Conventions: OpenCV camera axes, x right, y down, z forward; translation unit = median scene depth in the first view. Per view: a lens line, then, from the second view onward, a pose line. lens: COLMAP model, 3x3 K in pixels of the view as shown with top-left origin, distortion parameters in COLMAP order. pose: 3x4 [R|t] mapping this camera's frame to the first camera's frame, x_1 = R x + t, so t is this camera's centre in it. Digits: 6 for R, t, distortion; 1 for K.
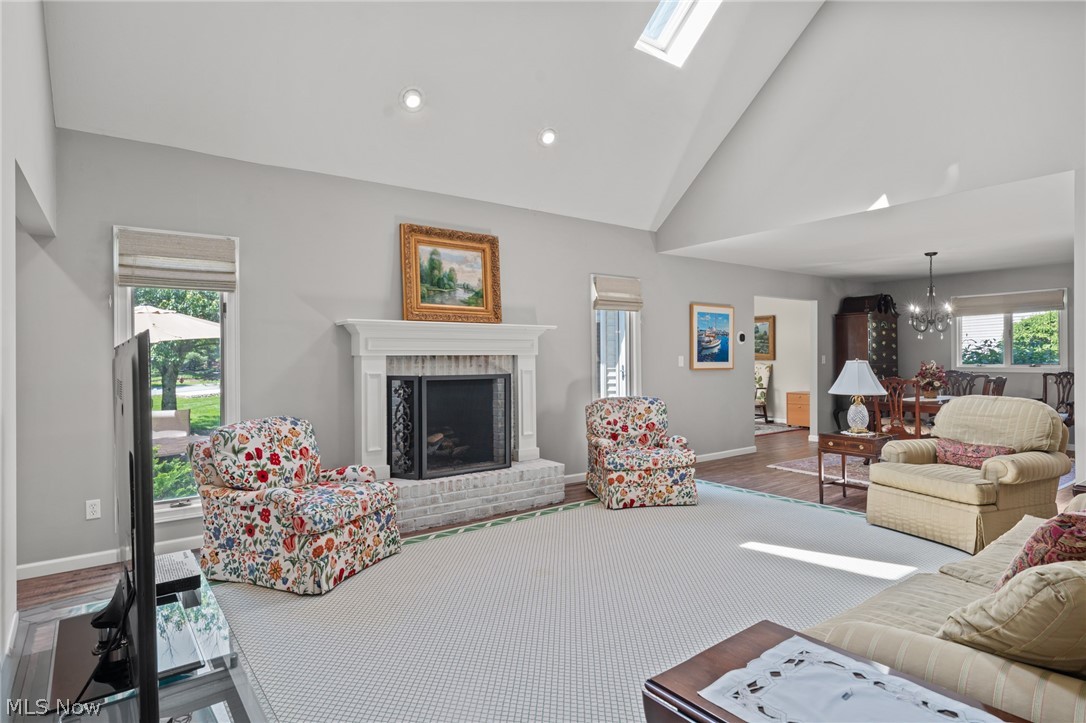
lens RADIAL K [[586.5, 0, 553.4], [0, 586.5, 356.7], [0, 0, 1]] dist [0.000870, 0.000498]
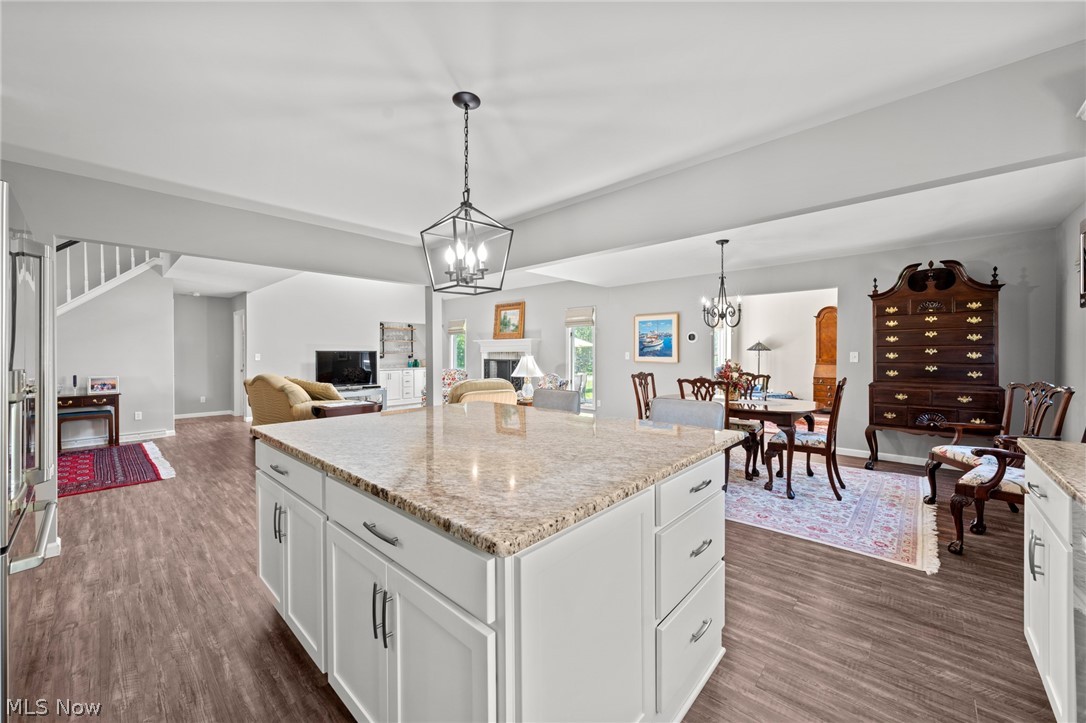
lens RADIAL K [[418.7, 0, 544.5], [0, 418.7, 358.2], [0, 0, 1]] dist [0.000802, 0.000584]
pose [[0.178986, 0.018338, -0.983681, 1.704427], [0.001688, 0.999819, 0.018946, -0.009297], [0.983850, -0.005051, 0.178923, 0.841769]]
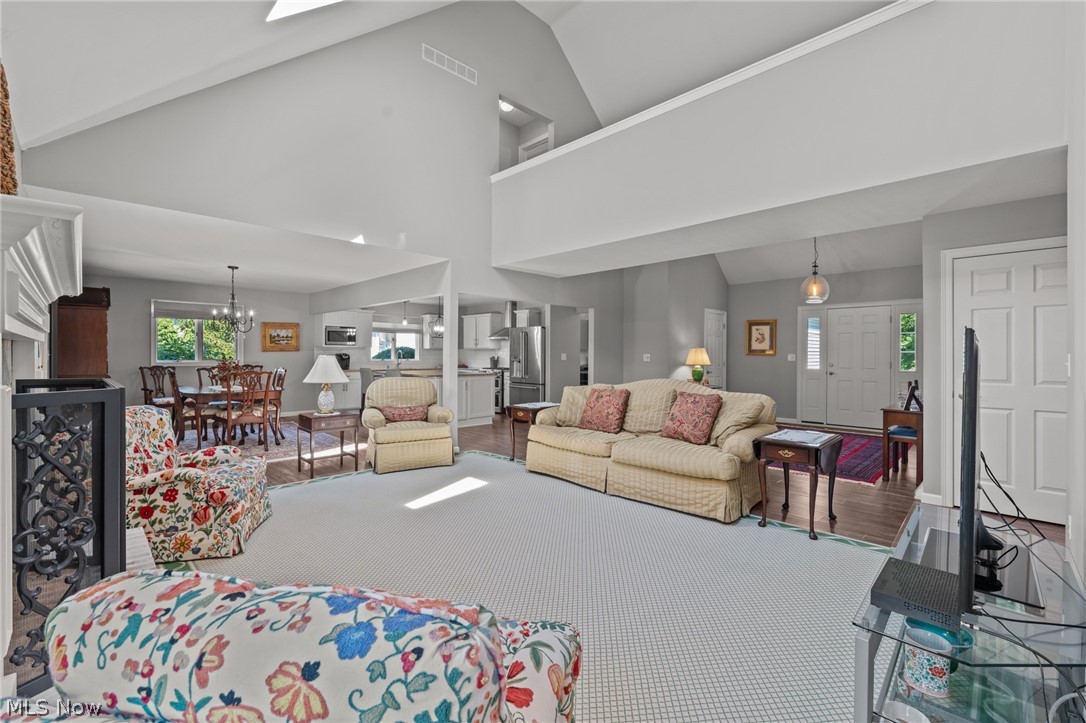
lens RADIAL K [[449.8, 0, 547.8], [0, 449.8, 356.0], [0, 0, 1]] dist [0.006592, -0.001576]
pose [[-0.160368, 0.002527, 0.987054, -0.513374], [-0.005500, 0.999979, -0.003453, 0.008090], [-0.987042, -0.005983, -0.160351, 0.703237]]
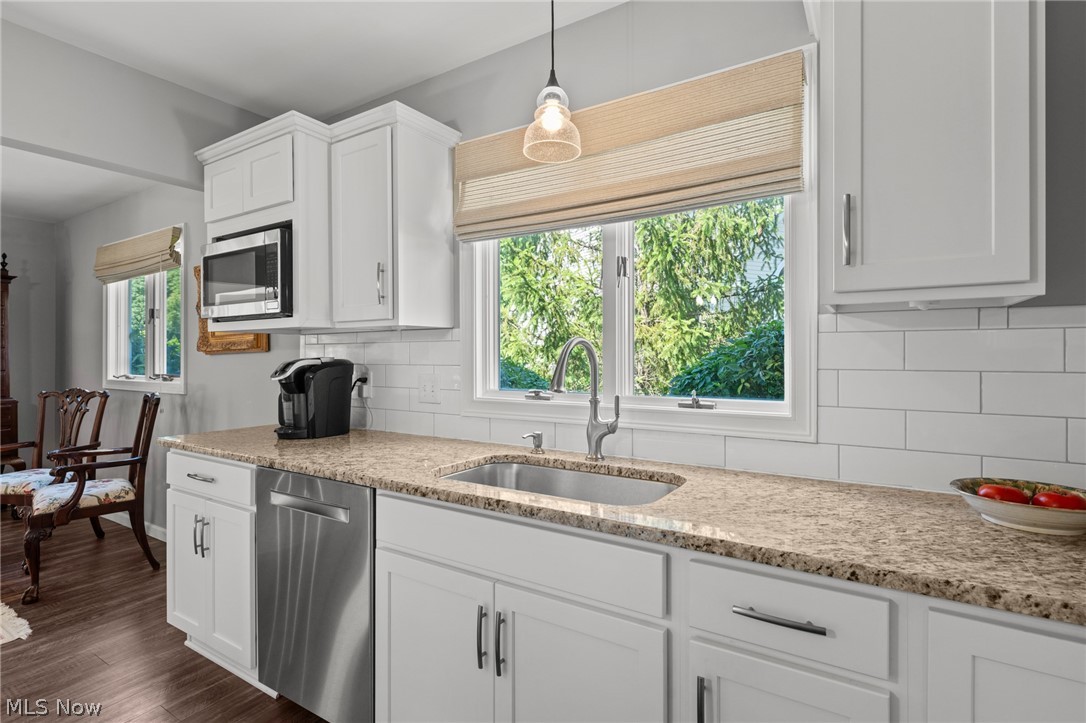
lens RADIAL K [[532.9, 0, 550.9], [0, 532.9, 361.9], [0, 0, 1]] dist [0.003628, 0.000184]
pose [[0.941249, -0.007264, 0.337635, 1.594422], [0.000911, 0.999820, 0.018971, -0.011519], [-0.337712, -0.017549, 0.941086, 0.739659]]
